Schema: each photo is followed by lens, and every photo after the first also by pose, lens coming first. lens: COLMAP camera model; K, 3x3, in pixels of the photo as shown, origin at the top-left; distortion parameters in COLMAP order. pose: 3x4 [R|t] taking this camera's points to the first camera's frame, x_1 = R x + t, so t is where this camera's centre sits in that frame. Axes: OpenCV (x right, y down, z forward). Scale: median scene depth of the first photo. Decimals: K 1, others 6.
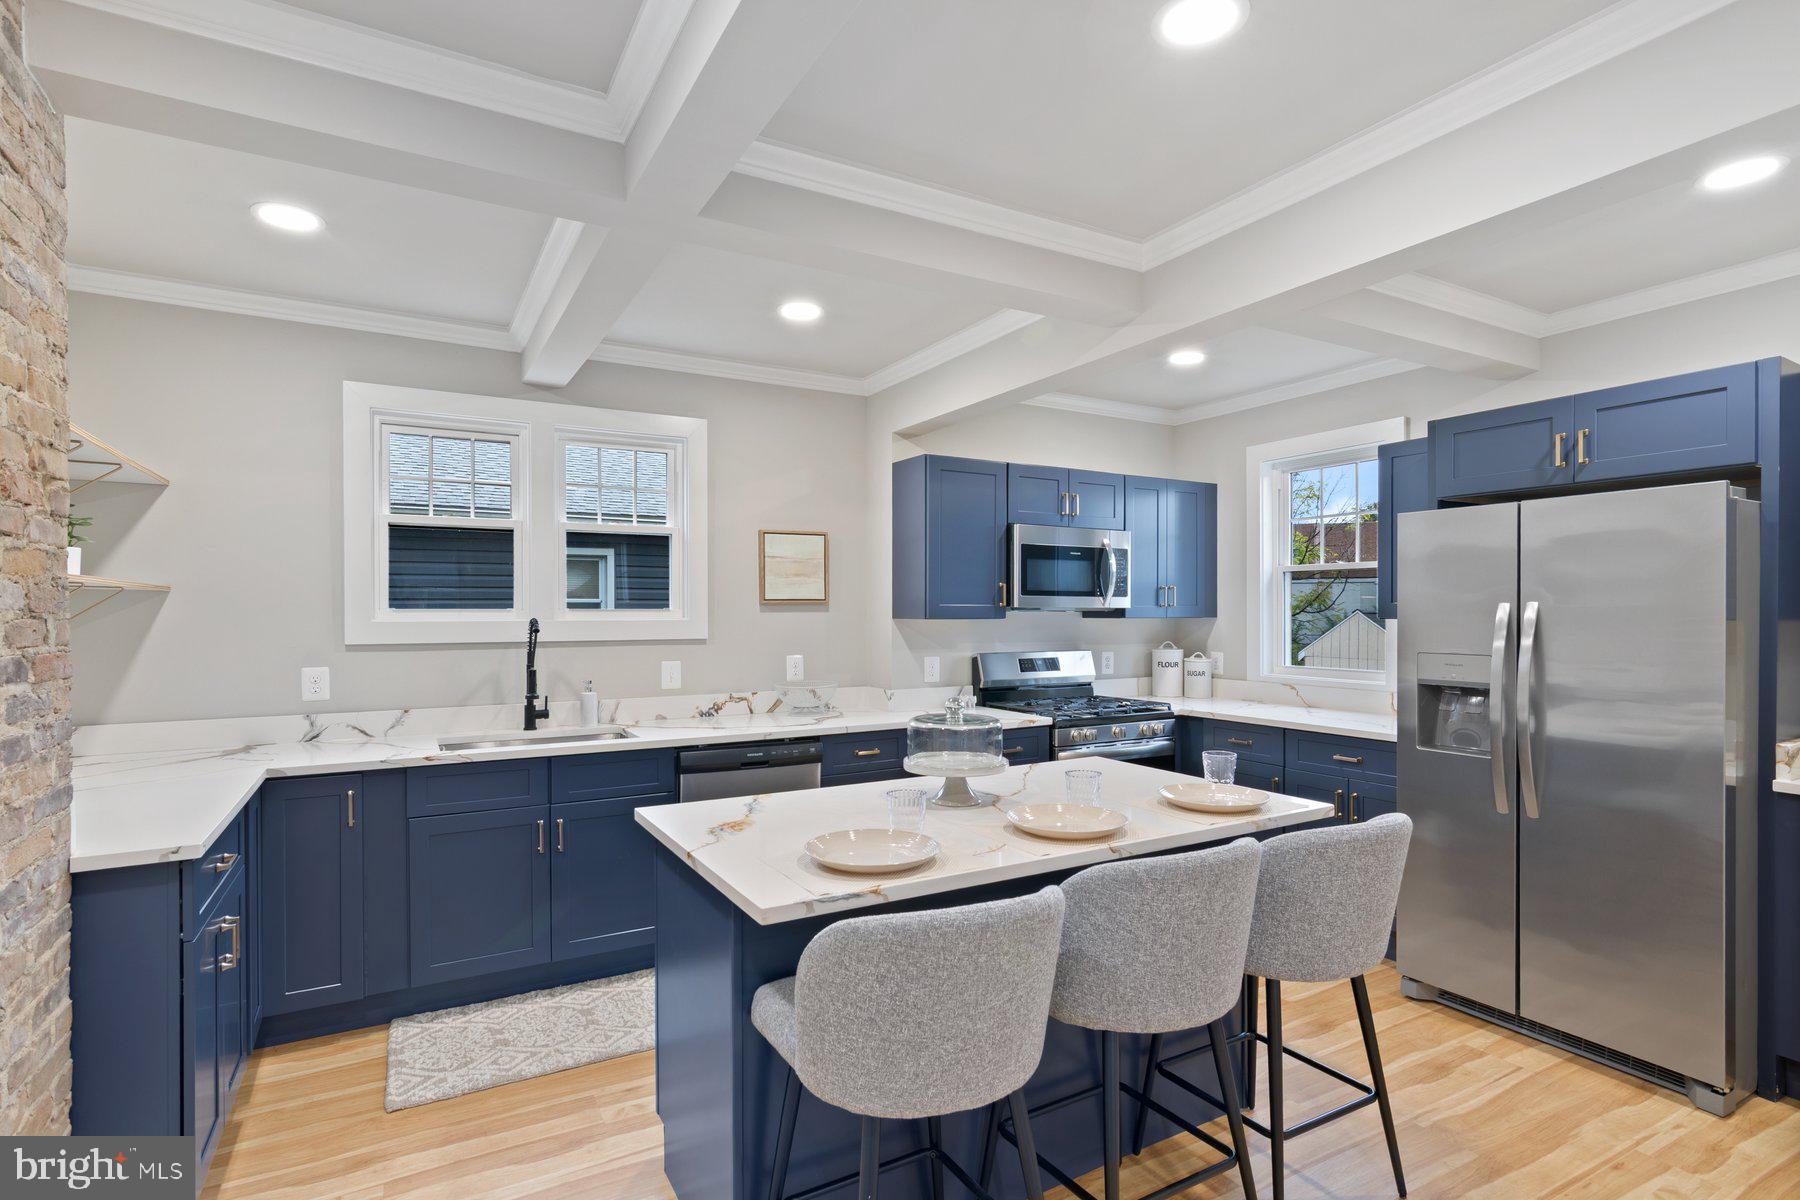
lens RADIAL K [[909.6, 0, 900.0], [0, 909.6, 600.0], [0, 0, 1]] dist [-0.000846, 0.000104]
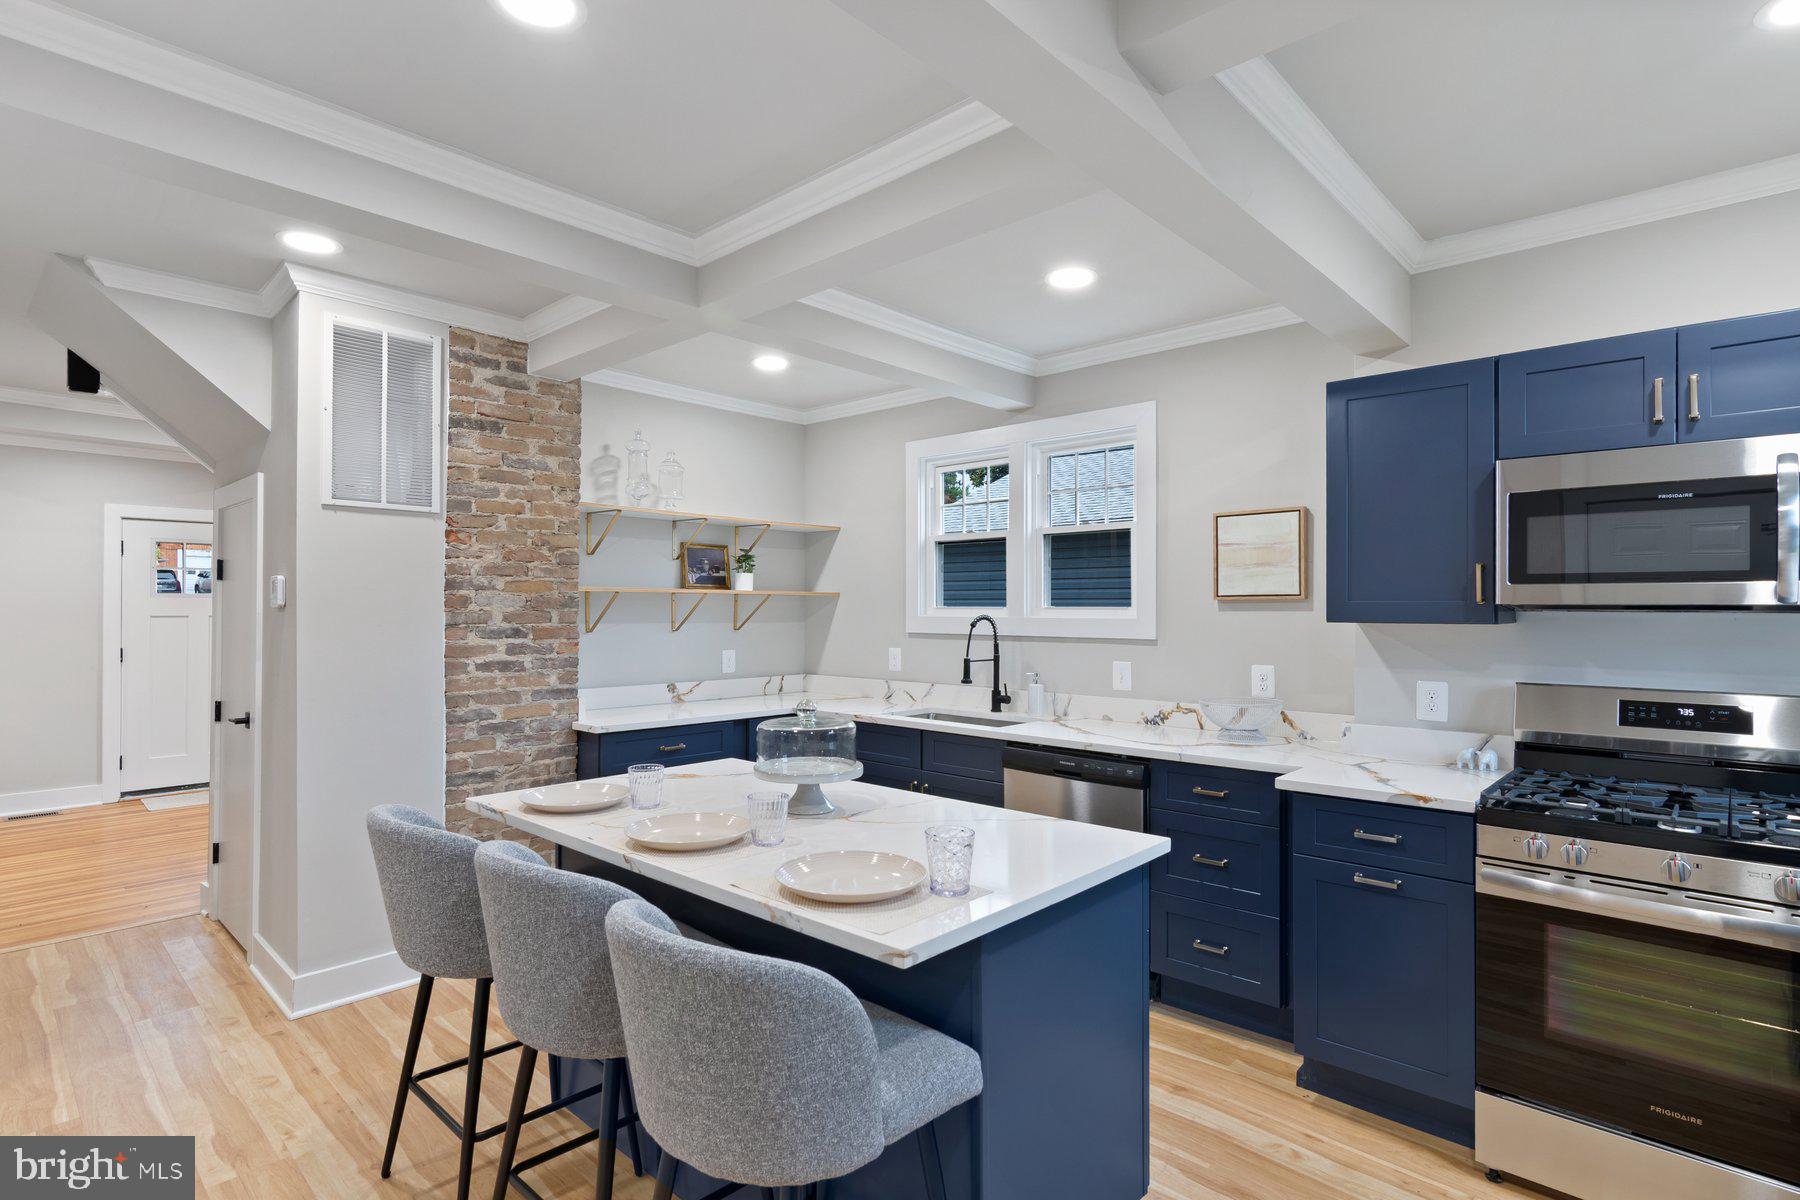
lens RADIAL K [[909.6, 0, 900.0], [0, 909.6, 600.0], [0, 0, 1]] dist [-0.000846, 0.000104]
pose [[0.288041, -0.008833, -0.957577, 0.592855], [0.004535, 0.999959, -0.007860, 0.008644], [0.957607, -0.002079, 0.288069, 0.492007]]
